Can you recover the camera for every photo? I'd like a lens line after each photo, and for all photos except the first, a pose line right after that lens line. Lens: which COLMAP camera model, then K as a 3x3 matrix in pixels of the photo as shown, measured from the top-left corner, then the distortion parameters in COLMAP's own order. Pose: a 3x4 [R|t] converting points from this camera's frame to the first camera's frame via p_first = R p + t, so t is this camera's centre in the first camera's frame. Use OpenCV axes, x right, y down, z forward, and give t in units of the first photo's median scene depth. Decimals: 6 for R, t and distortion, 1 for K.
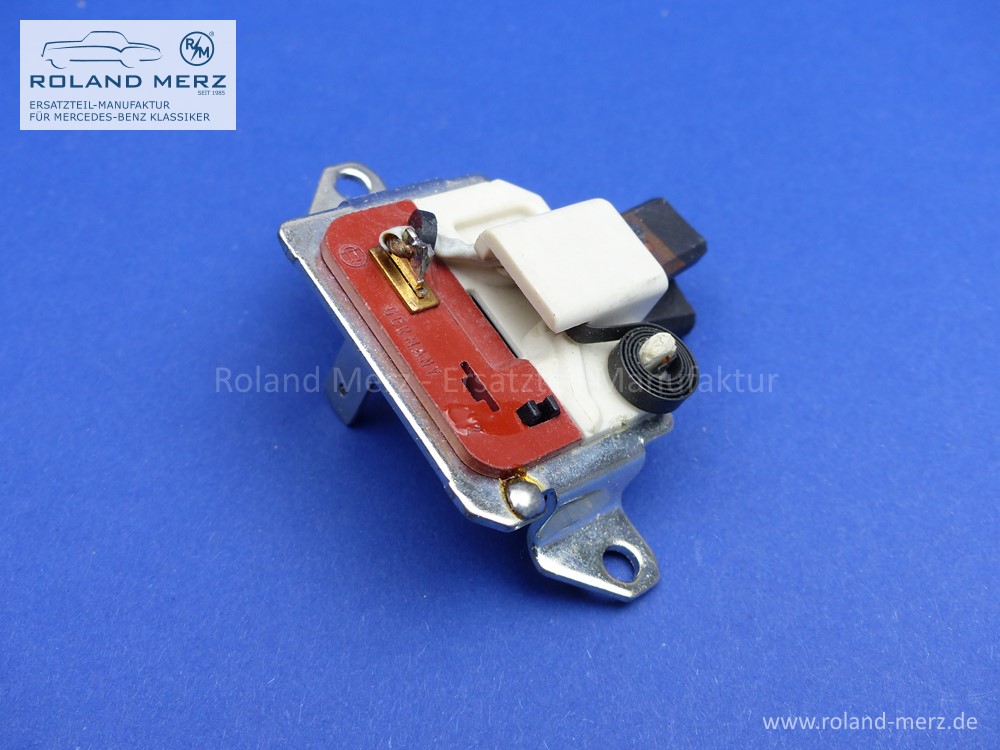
lens RADIAL K [[1281.8, 0, 501.6], [0, 1281.8, 375.8], [0, 0, 1]] dist [-0.146488, 0.000000]
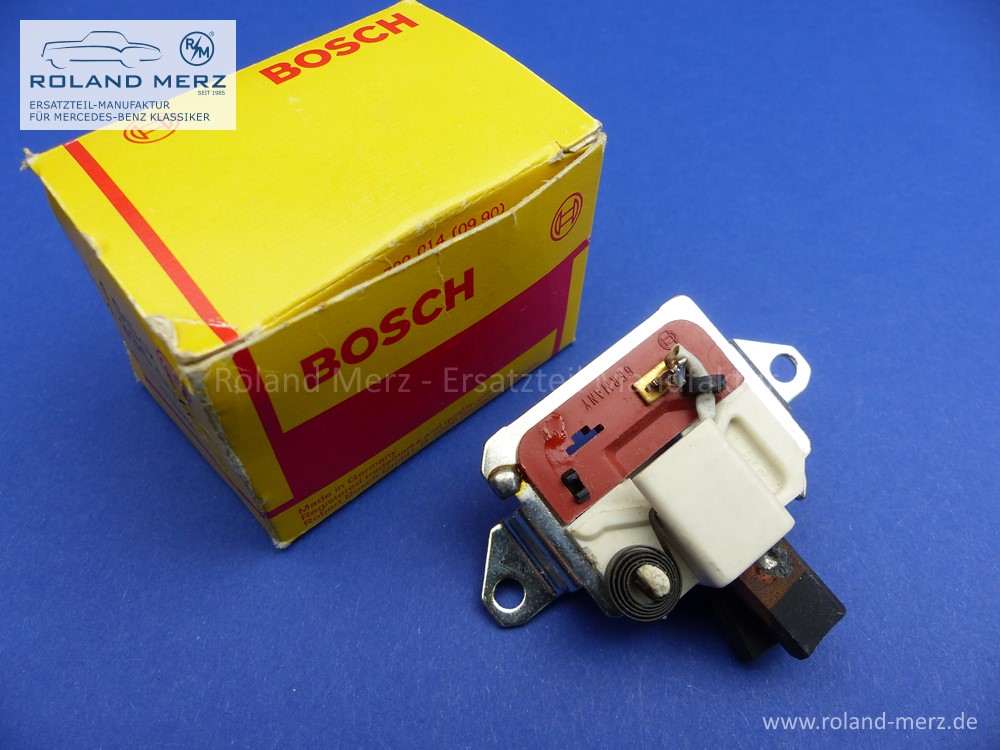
lens RADIAL K [[715.6, 0, 492.7], [0, 715.6, 373.7], [0, 0, 1]] dist [0.002756, 0.000484]
pose [[0.999999, -0.000890, -0.001399, -0.003398], [0.000888, 0.999999, -0.001265, -0.000025], [0.001400, 0.001264, 0.999998, 0.189106]]
